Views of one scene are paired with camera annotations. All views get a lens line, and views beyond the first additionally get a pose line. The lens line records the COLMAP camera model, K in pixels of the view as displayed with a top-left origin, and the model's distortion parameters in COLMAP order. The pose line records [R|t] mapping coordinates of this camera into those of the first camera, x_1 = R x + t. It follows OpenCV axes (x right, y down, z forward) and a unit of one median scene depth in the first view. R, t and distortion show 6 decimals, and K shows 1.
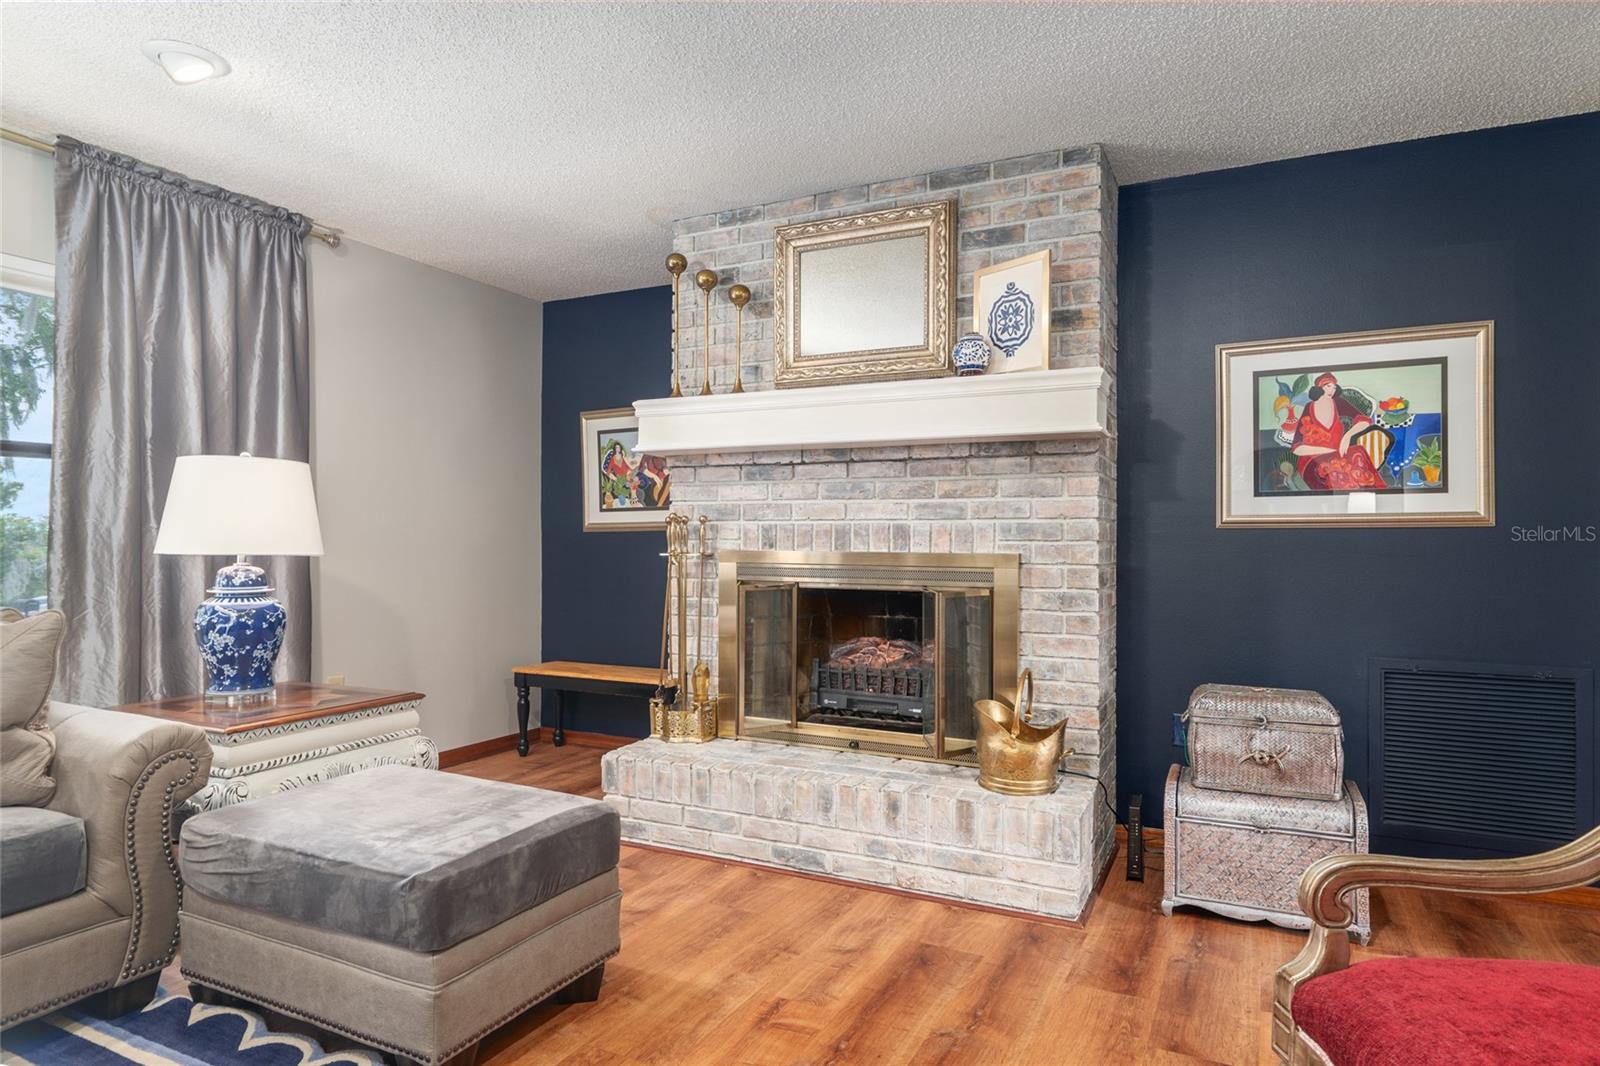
lens RADIAL K [[935.8, 0, 798.4], [0, 935.8, 536.8], [0, 0, 1]] dist [-0.001500, -0.000044]
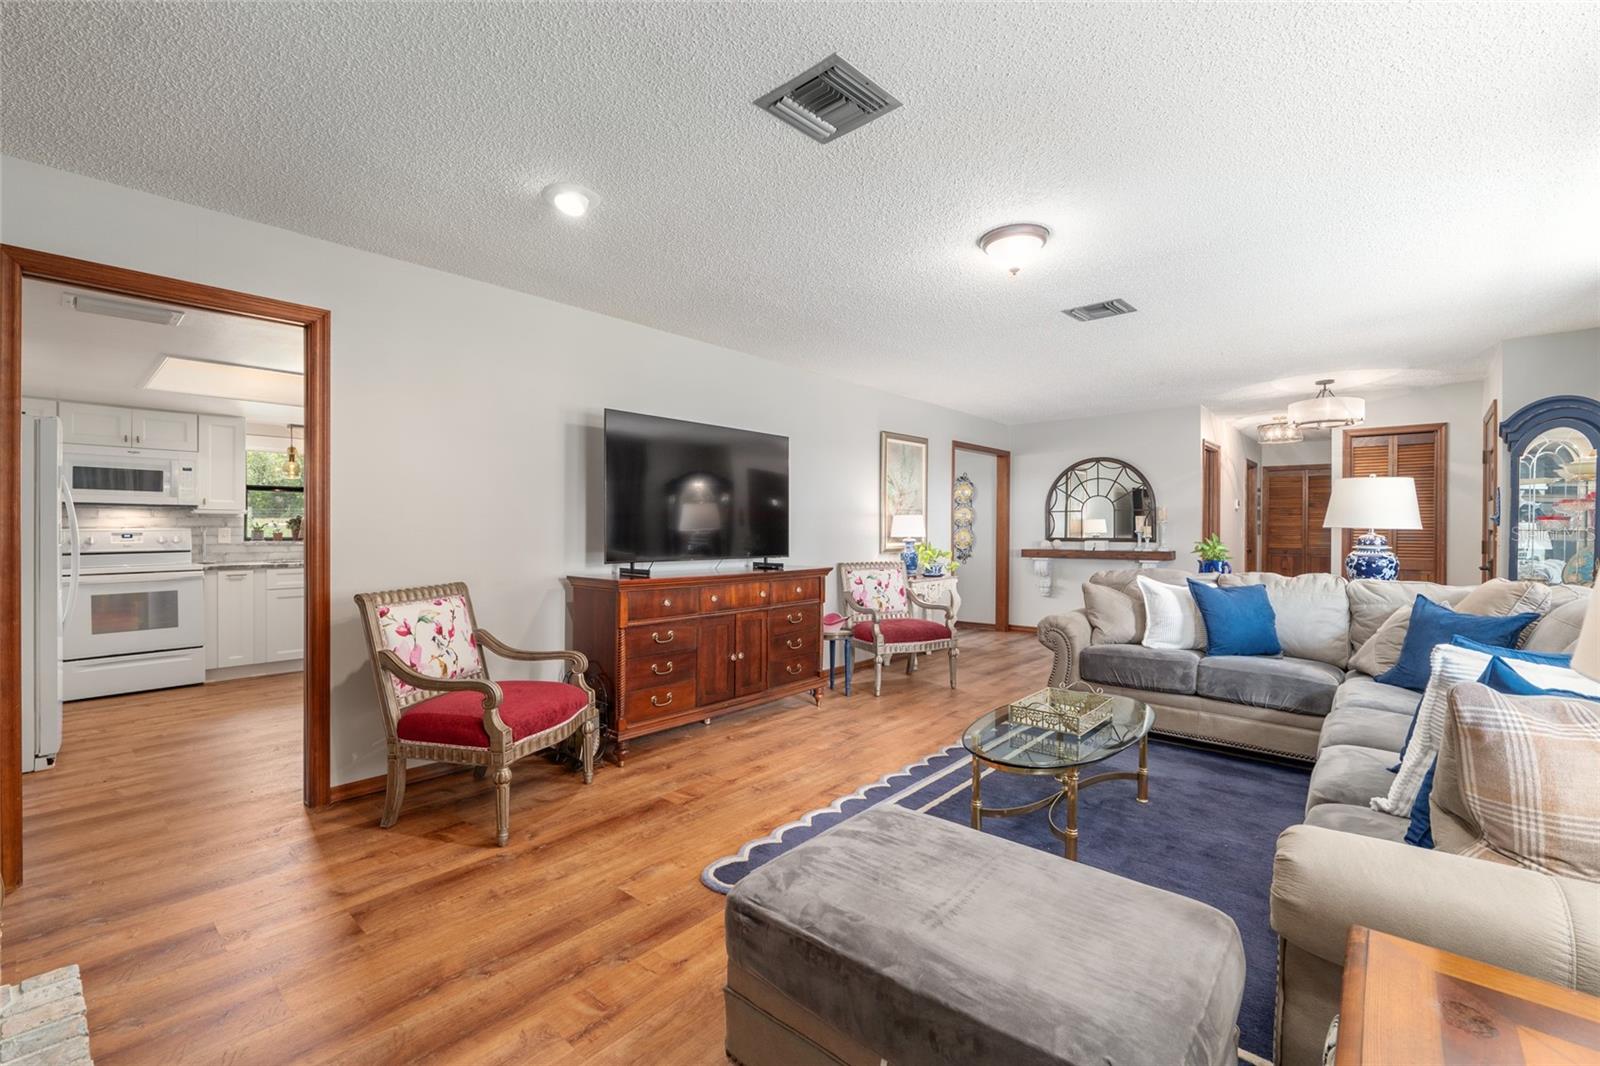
lens RADIAL K [[681.2, 0, 802.1], [0, 681.2, 532.9], [0, 0, 1]] dist [-0.008386, -0.000975]
pose [[-0.969658, -0.009951, 0.244261, -0.293073], [-0.009000, 0.999947, 0.005010, -0.025716], [-0.244298, 0.002660, -0.969697, 1.146364]]
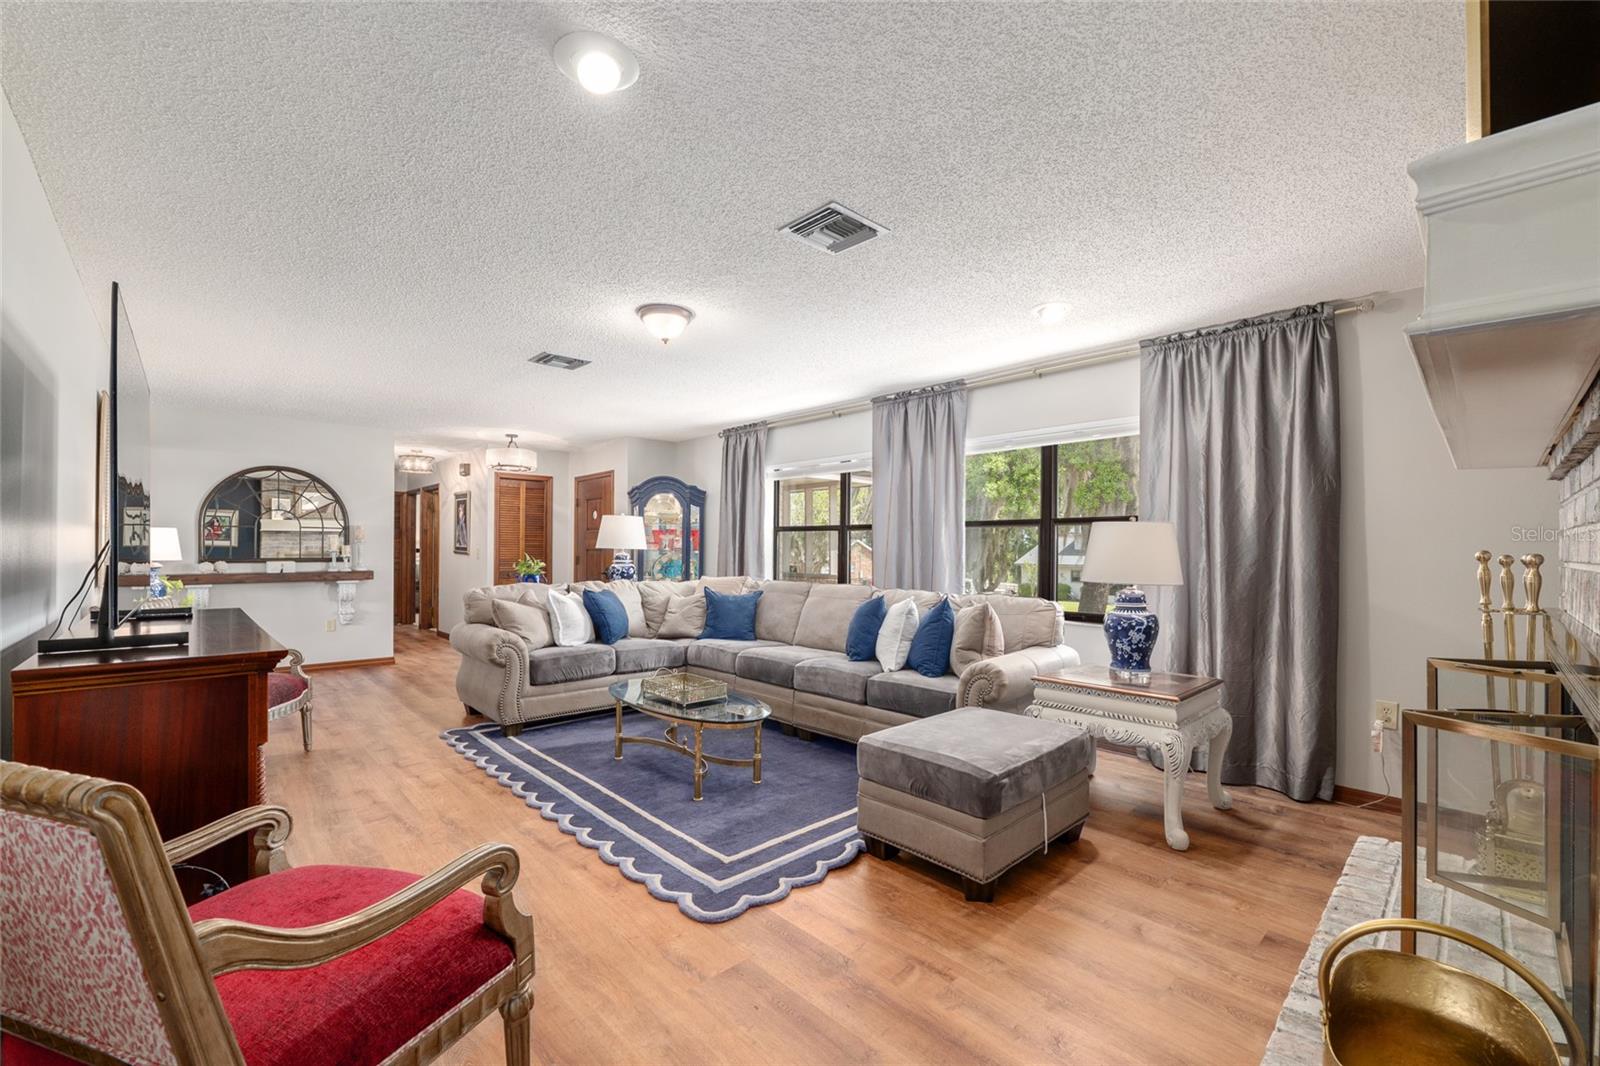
lens RADIAL K [[669.0, 0, 775.3], [0, 669.0, 541.6], [0, 0, 1]] dist [-0.012625, 0.000435]
pose [[-0.368702, -0.012760, -0.929460, 0.602049], [-0.000950, 0.999910, -0.013350, -0.031978], [0.929547, -0.004039, -0.368681, 0.781338]]
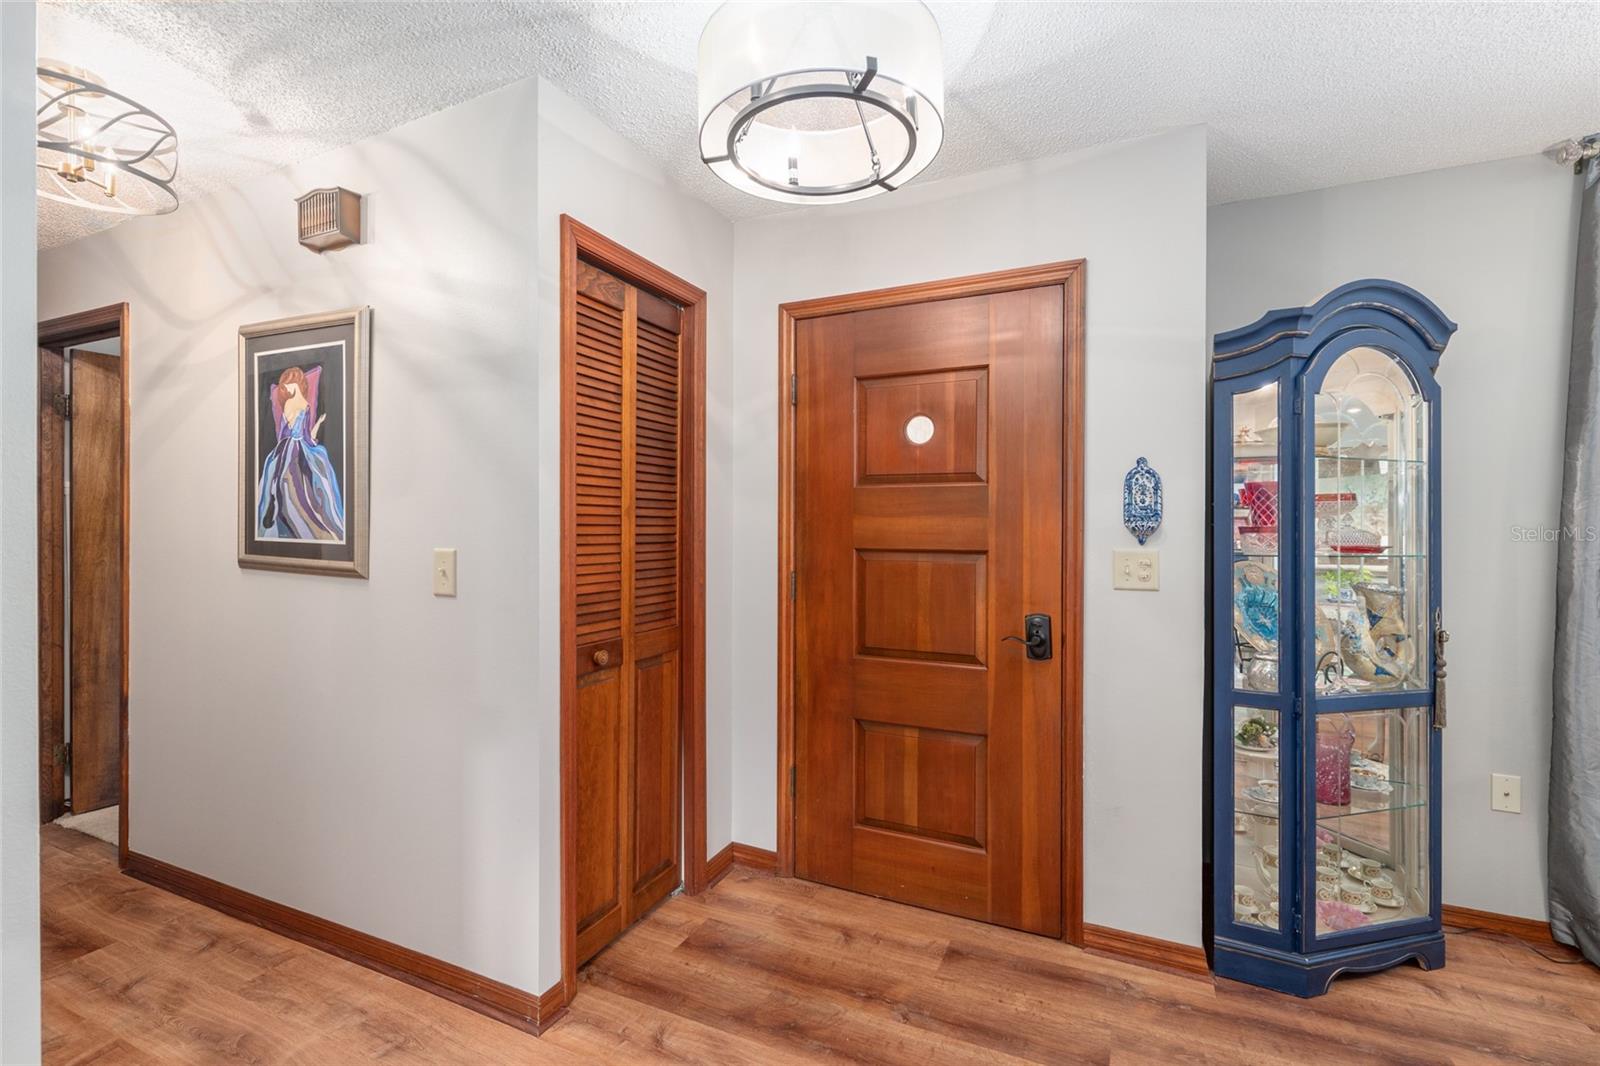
lens RADIAL K [[731.0, 0, 791.8], [0, 731.0, 532.3], [0, 0, 1]] dist [0.000204, 0.000074]
pose [[0.046168, 0.004075, -0.998925, -0.704385], [0.000848, 0.999991, 0.004118, -0.058664], [0.998933, -0.001037, 0.046165, -0.961896]]
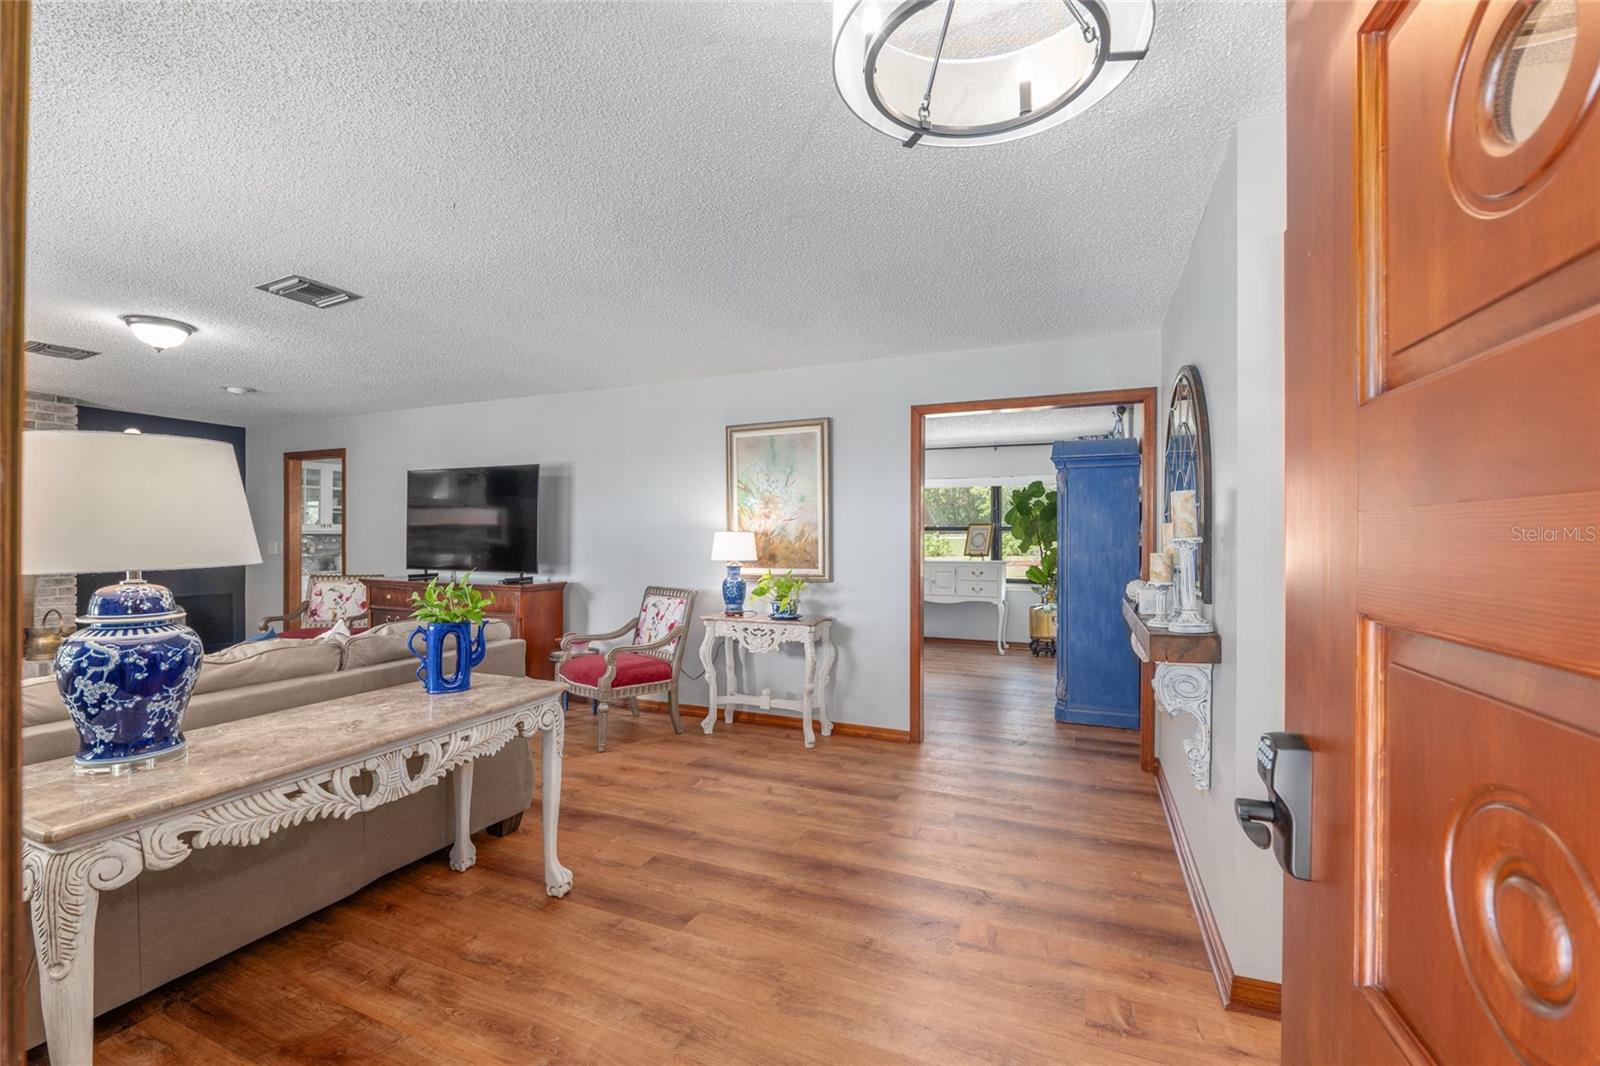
lens RADIAL K [[669.0, 0, 803.2], [0, 669.0, 537.1], [0, 0, 1]] dist [-0.012625, 0.000435]
pose [[-0.069366, -0.004340, 0.997582, -1.529402], [-0.004610, 0.999981, 0.004030, -0.062108], [-0.997581, -0.004320, -0.069385, -0.801640]]
